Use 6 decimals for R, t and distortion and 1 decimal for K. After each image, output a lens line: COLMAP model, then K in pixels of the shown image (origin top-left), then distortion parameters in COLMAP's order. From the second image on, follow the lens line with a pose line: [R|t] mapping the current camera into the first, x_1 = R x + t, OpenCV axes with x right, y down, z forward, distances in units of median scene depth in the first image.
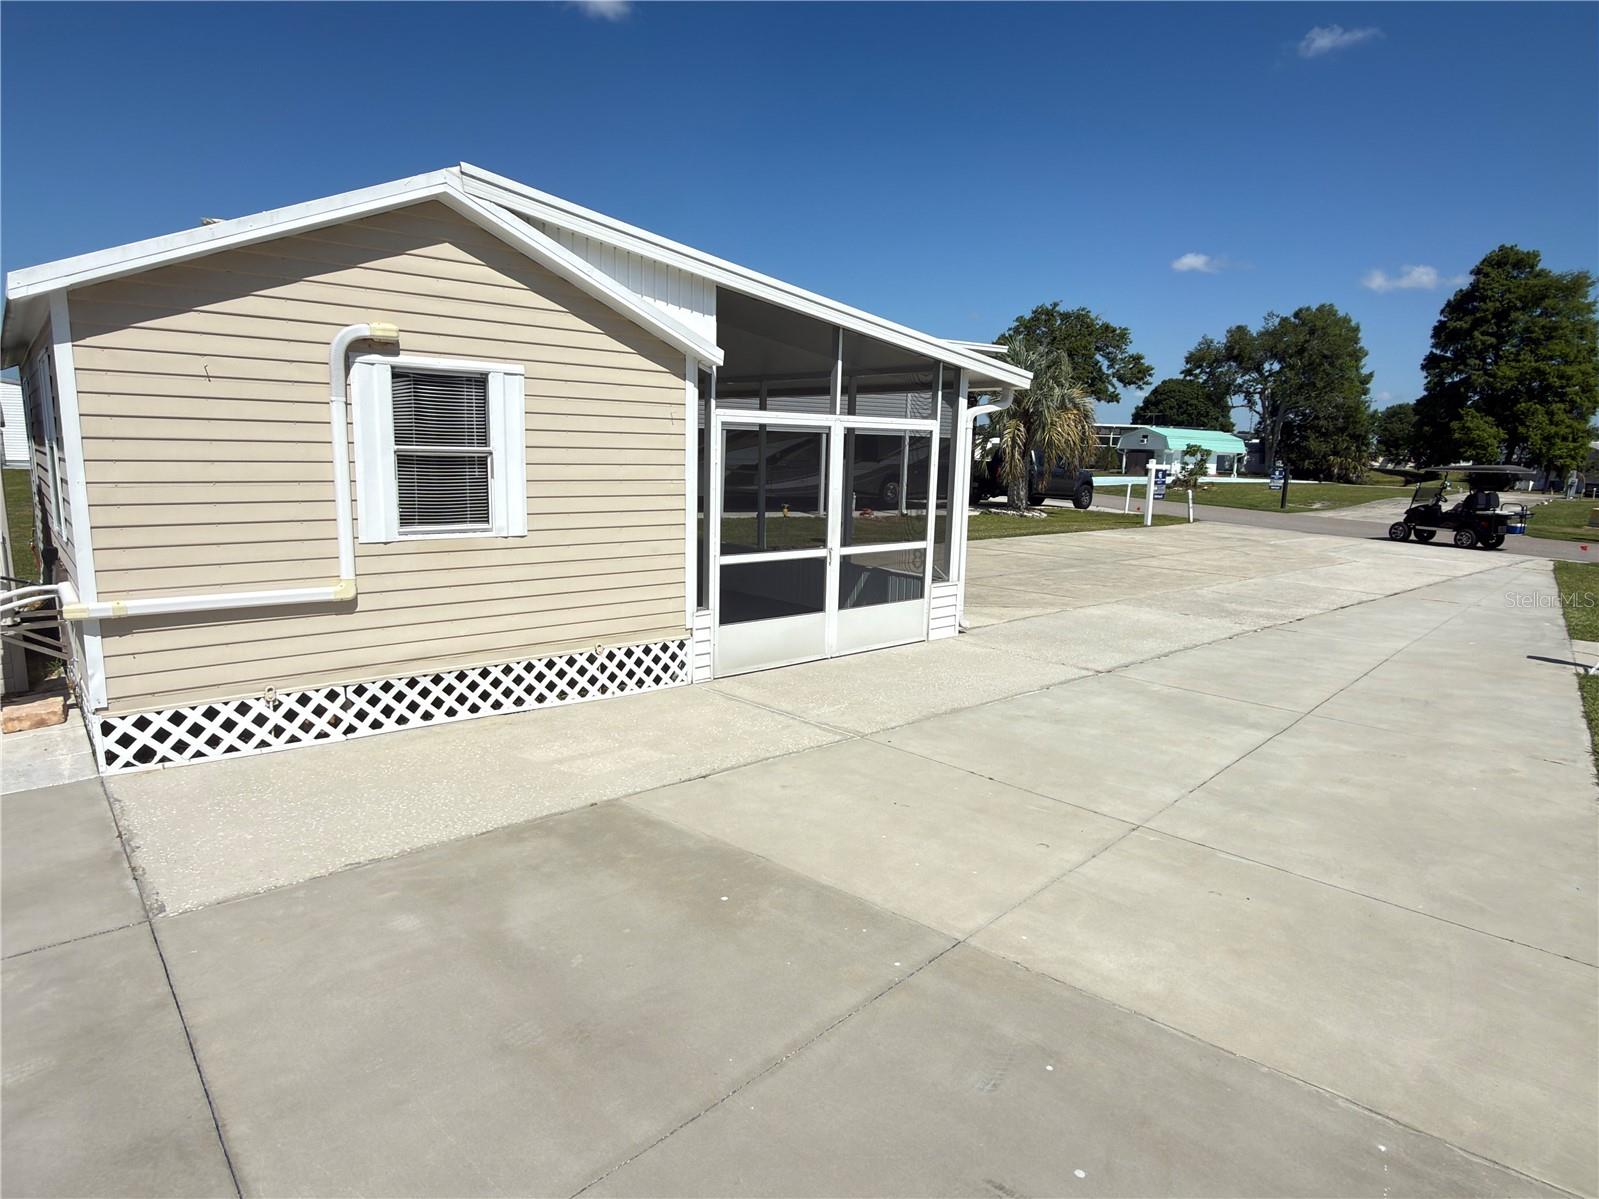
lens RADIAL K [[918.6, 0, 799.5], [0, 918.6, 599.5], [0, 0, 1]] dist [0.001583, 0.001354]
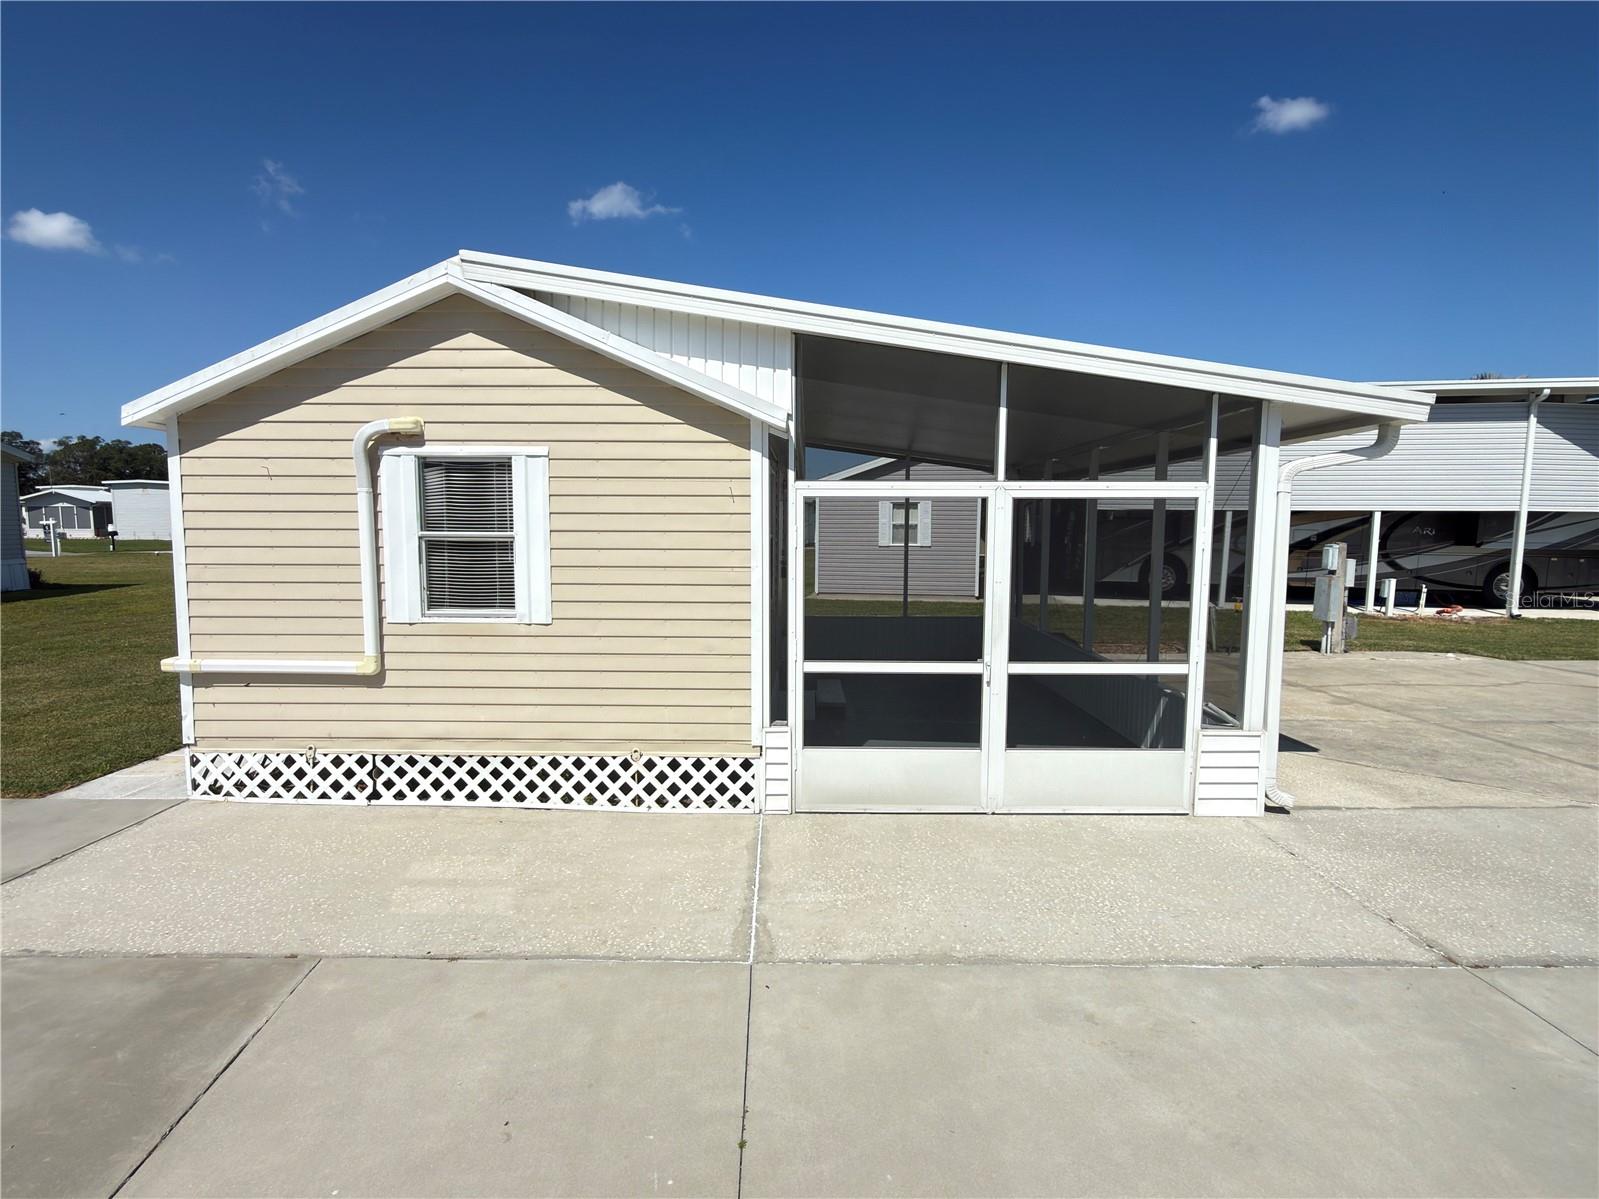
lens RADIAL K [[799.3, 0, 799.5], [0, 799.3, 599.5], [0, 0, 1]] dist [0.001156, 0.000087]
pose [[0.751743, 0.040030, -0.658240, 0.378701], [-0.095263, 0.994278, -0.048330, -0.068551], [0.652539, 0.099038, 0.751255, 0.473271]]
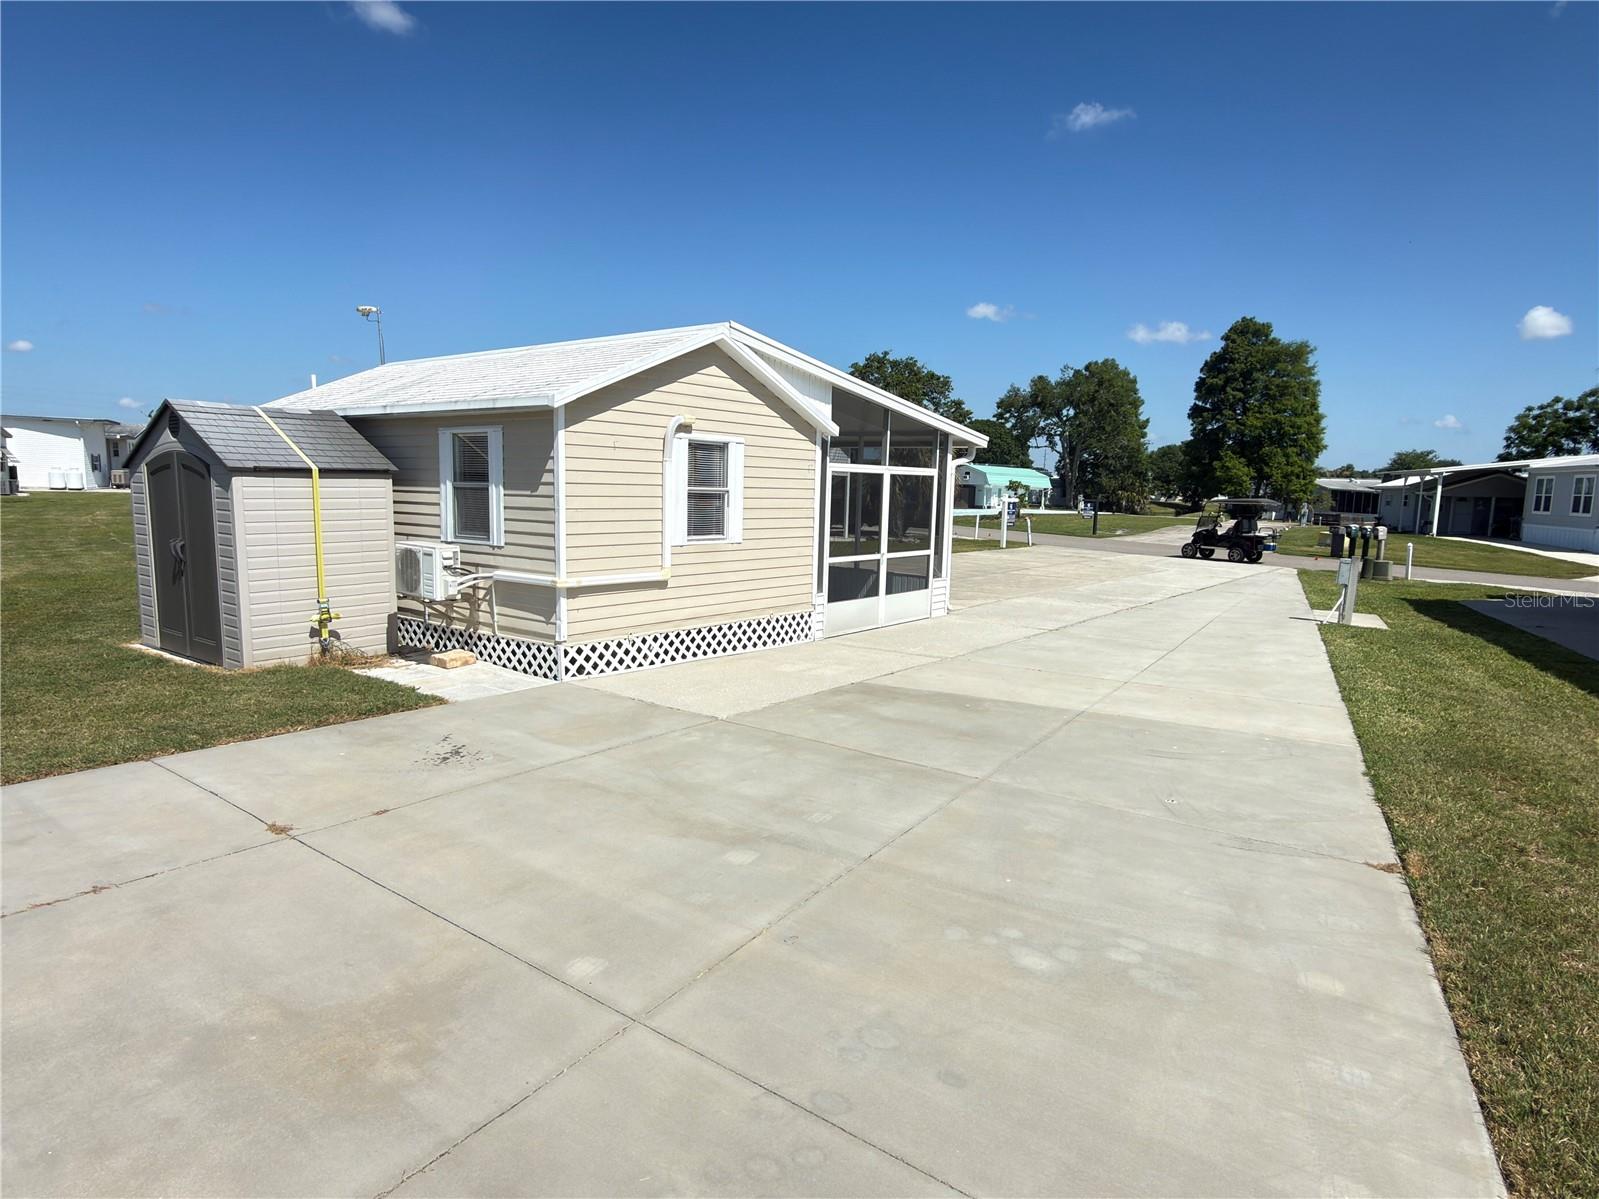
lens RADIAL K [[918.6, 0, 799.5], [0, 918.6, 599.5], [0, 0, 1]] dist [0.001583, 0.001354]
pose [[0.981039, -0.022203, 0.192536, -0.441572], [0.029161, 0.999017, -0.033381, 0.074443], [-0.191606, 0.038362, 0.980722, -0.507928]]
